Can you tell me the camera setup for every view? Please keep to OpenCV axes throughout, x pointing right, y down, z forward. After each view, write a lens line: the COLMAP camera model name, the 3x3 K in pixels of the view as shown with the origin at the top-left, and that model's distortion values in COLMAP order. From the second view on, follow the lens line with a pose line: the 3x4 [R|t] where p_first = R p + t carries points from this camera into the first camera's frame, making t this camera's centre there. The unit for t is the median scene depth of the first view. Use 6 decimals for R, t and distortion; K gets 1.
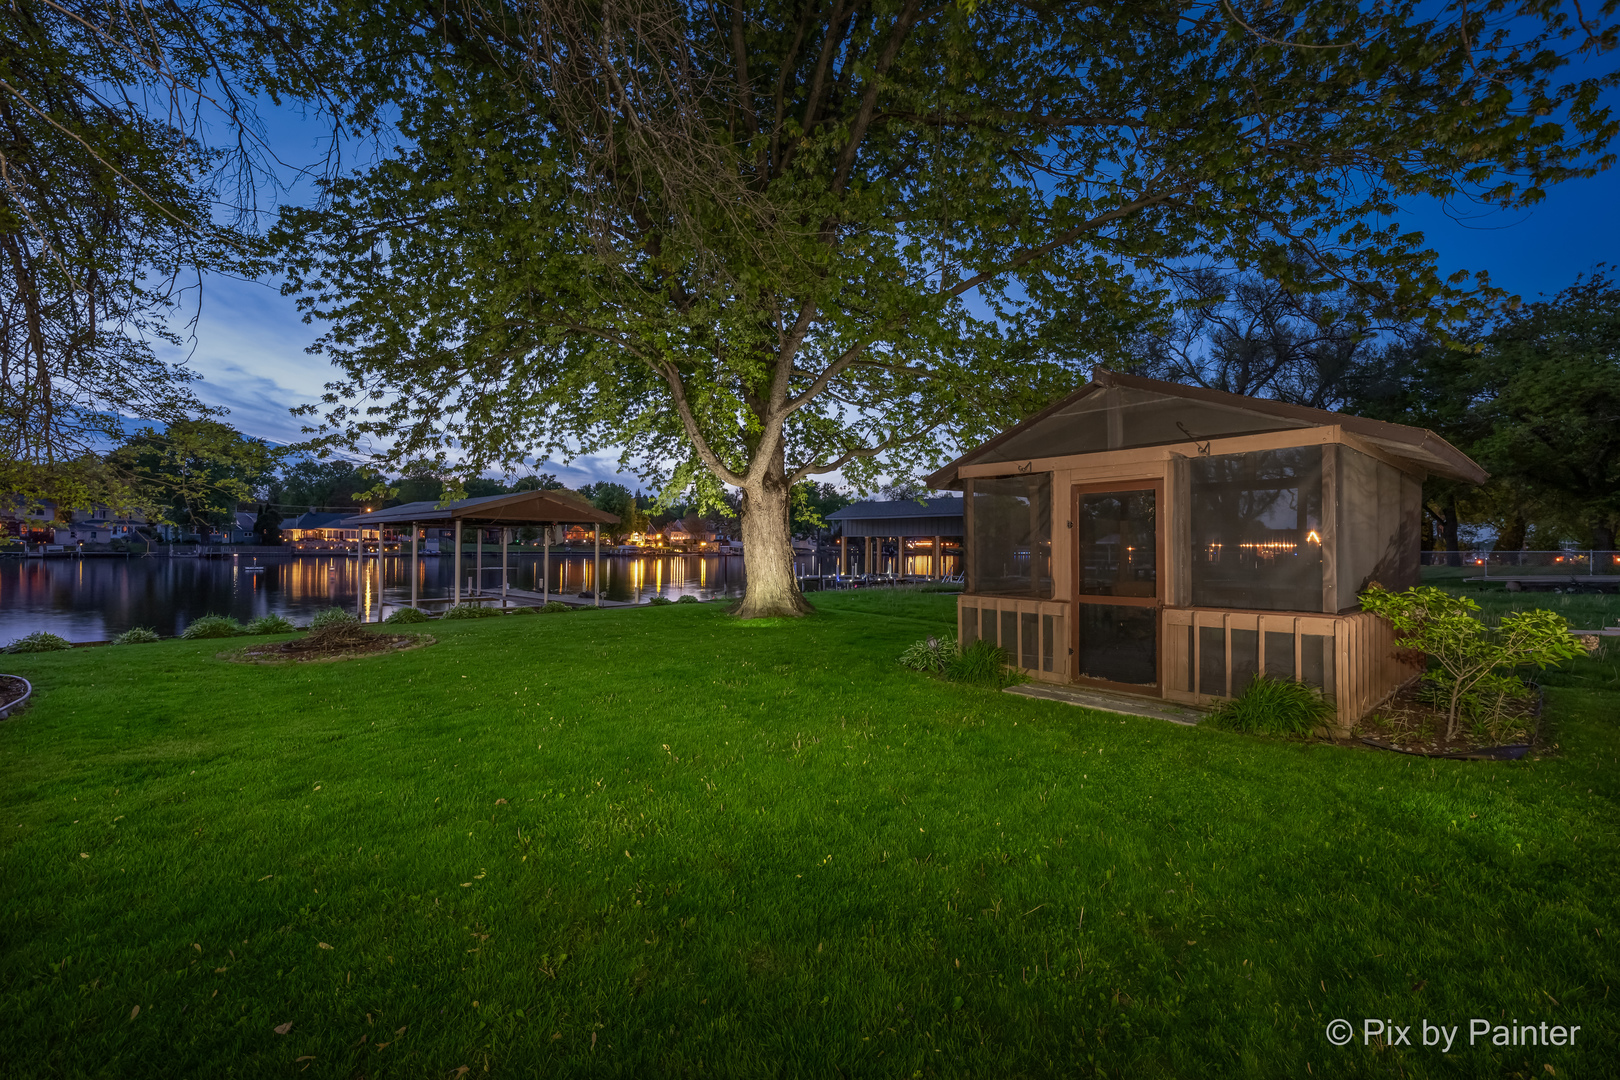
lens RADIAL K [[696.5, 0, 813.8], [0, 696.5, 542.3], [0, 0, 1]] dist [0.000143, -0.000019]
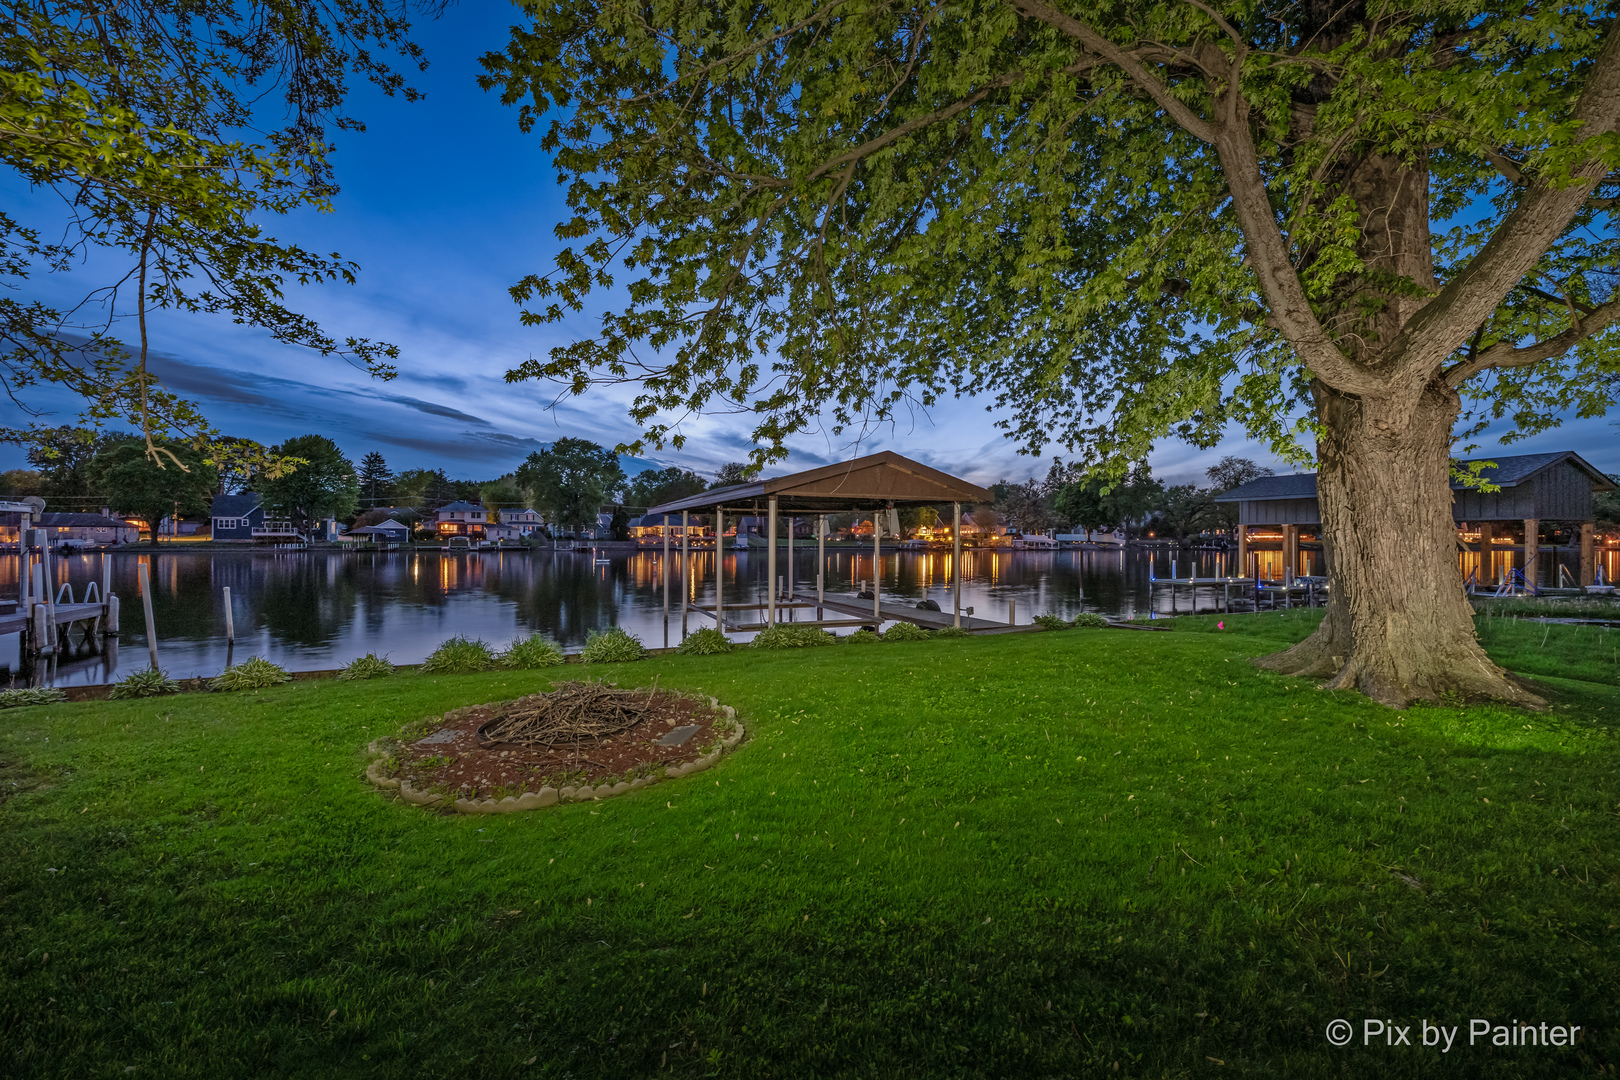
lens RADIAL K [[696.5, 0, 805.4], [0, 696.5, 536.7], [0, 0, 1]] dist [0.000143, -0.000019]
pose [[0.916679, -0.005753, -0.399583, -0.021463], [0.005761, 0.999983, -0.001181, 0.000613], [0.399583, -0.001219, 0.916696, 0.039867]]
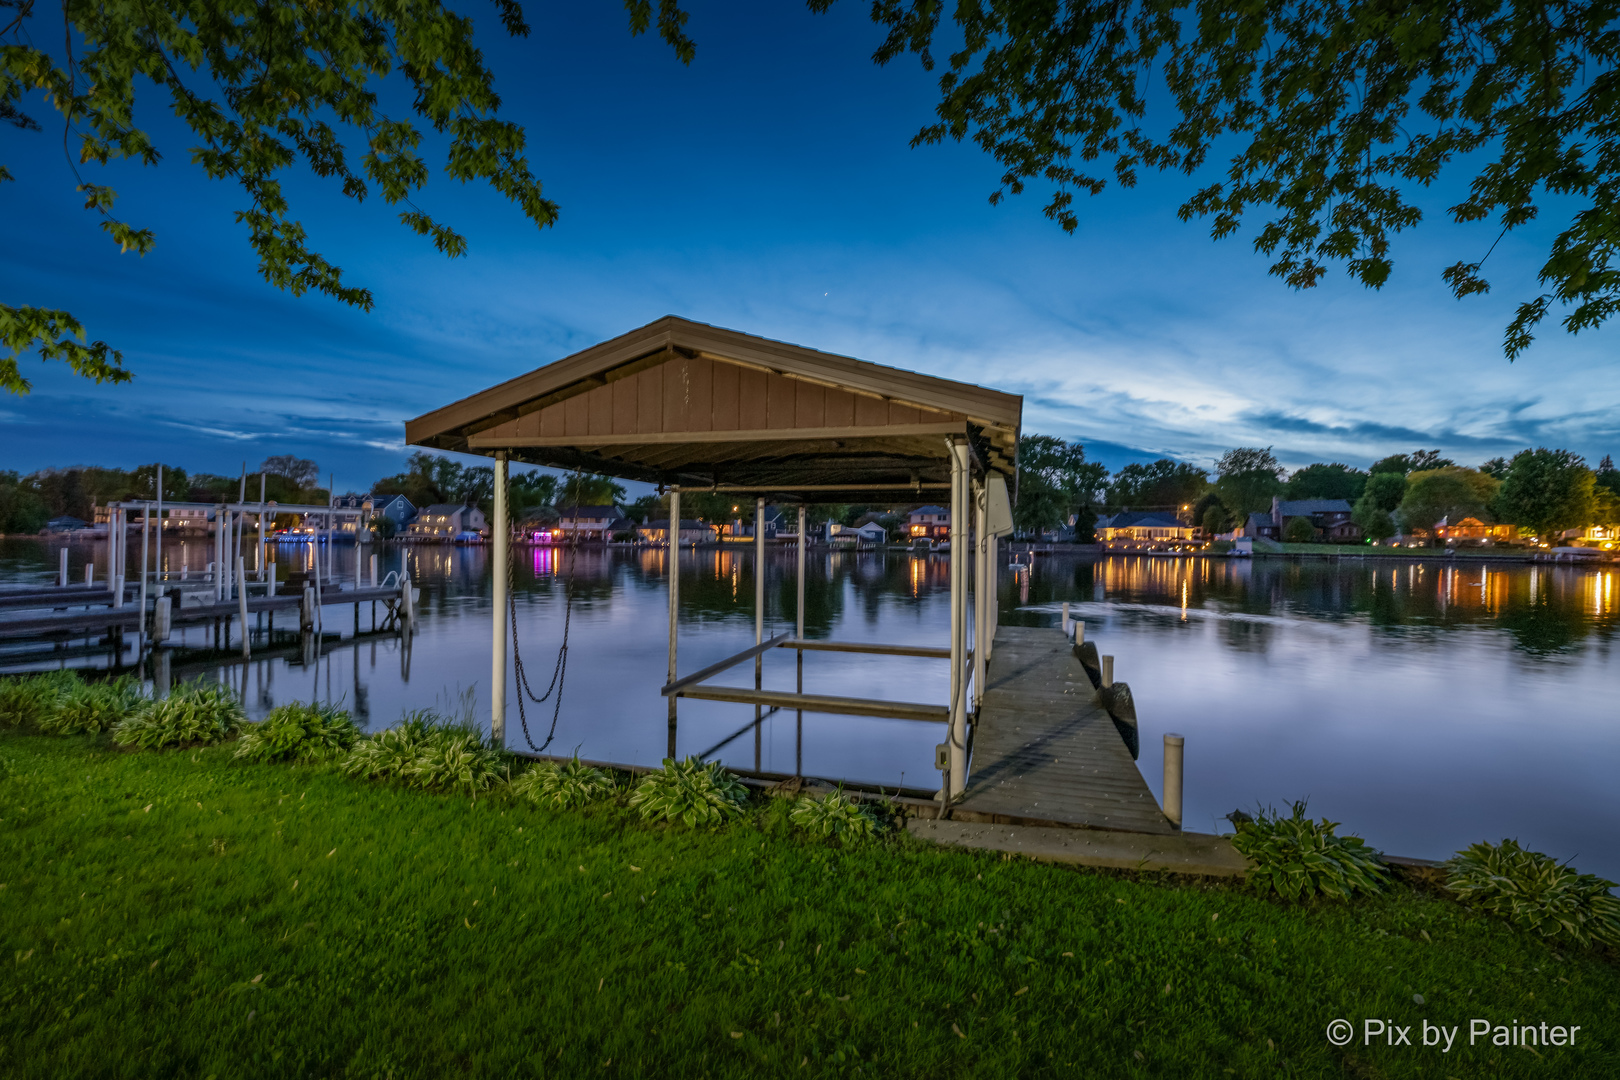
lens RADIAL K [[696.5, 0, 808.4], [0, 696.5, 539.7], [0, 0, 1]] dist [0.000143, -0.000019]
pose [[0.437626, -0.000428, -0.899157, -0.008668], [-0.003812, 0.999990, -0.002331, 0.001958], [0.899149, 0.004447, 0.437620, 0.146219]]
